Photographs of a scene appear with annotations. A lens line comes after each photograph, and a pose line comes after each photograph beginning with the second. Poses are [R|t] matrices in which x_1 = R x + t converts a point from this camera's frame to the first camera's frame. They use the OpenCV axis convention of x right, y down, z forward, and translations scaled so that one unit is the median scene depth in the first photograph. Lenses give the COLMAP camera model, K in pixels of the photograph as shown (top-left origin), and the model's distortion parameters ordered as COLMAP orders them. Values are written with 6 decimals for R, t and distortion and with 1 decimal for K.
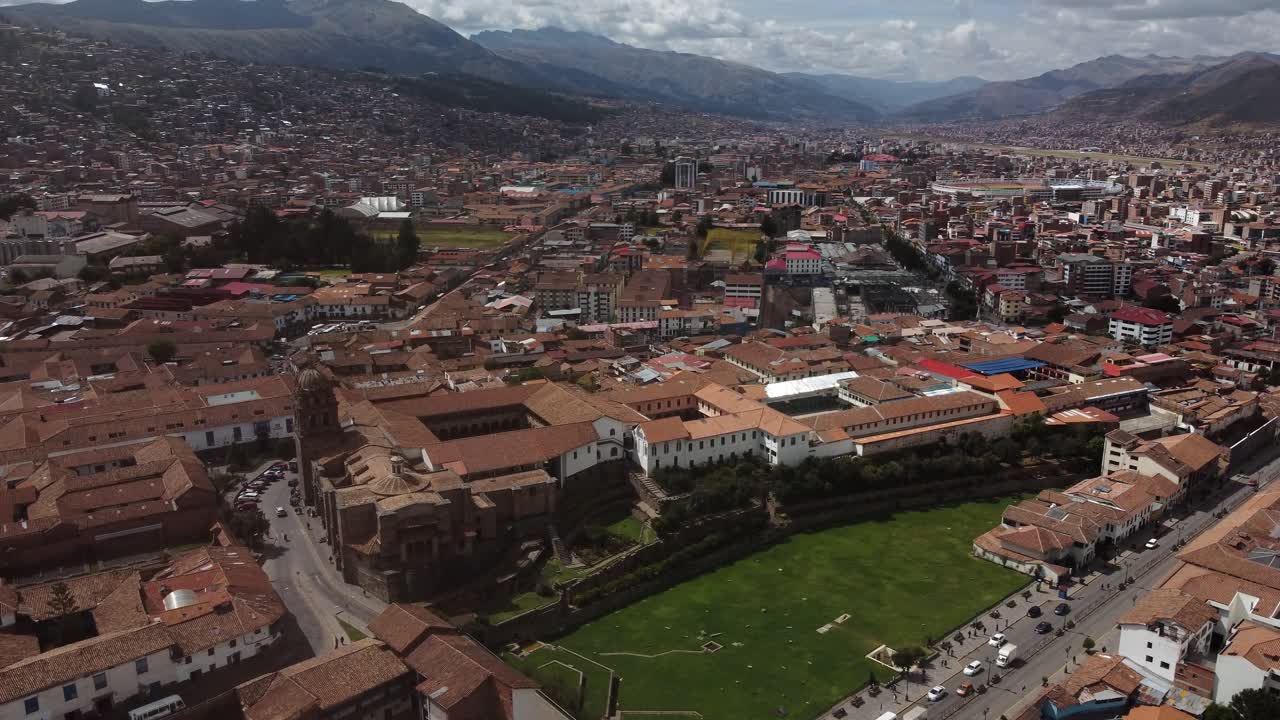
lens RADIAL K [[999.9, 0, 639.9], [0, 999.9, 357.0], [0, 0, 1]] dist [0.001893, -0.004212]
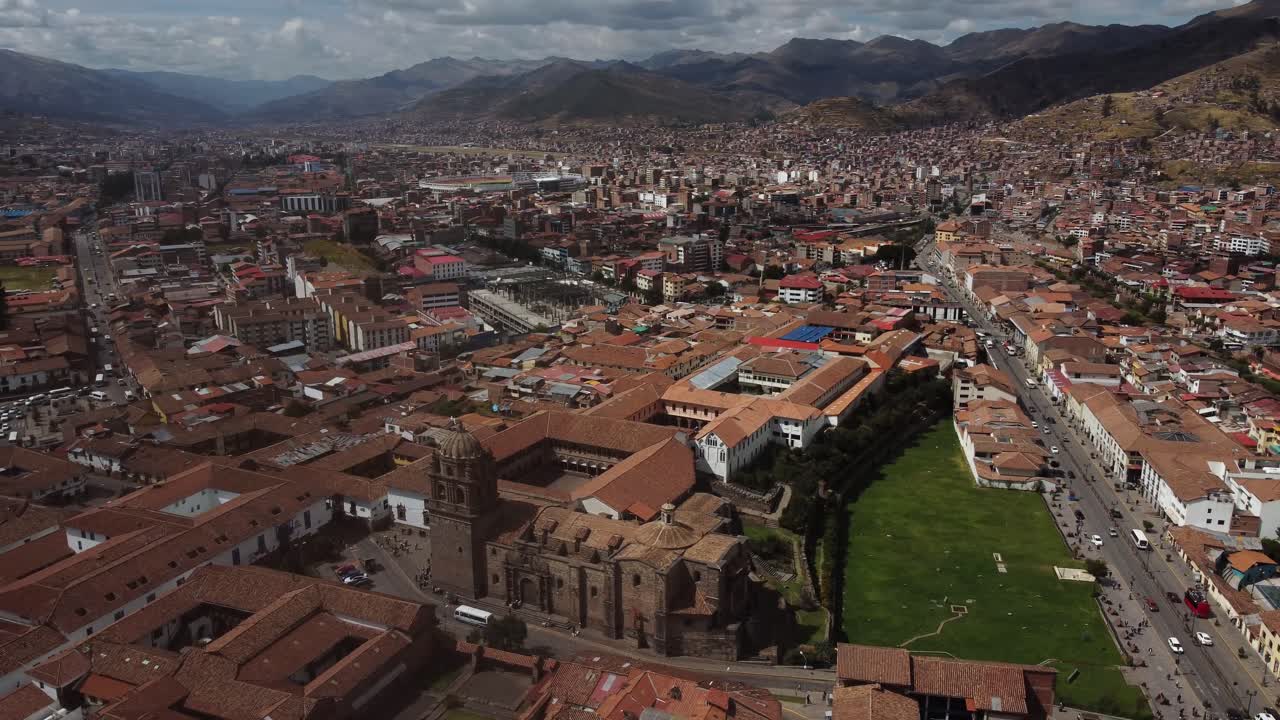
lens RADIAL K [[1014.1, 0, 628.0], [0, 1014.1, 362.6], [0, 0, 1]] dist [-0.004042, -0.001838]
pose [[0.821684, -0.144272, 0.551381, -0.484462], [0.142774, 0.988689, 0.045929, -0.045119], [-0.551770, 0.040984, 0.832988, 0.173928]]
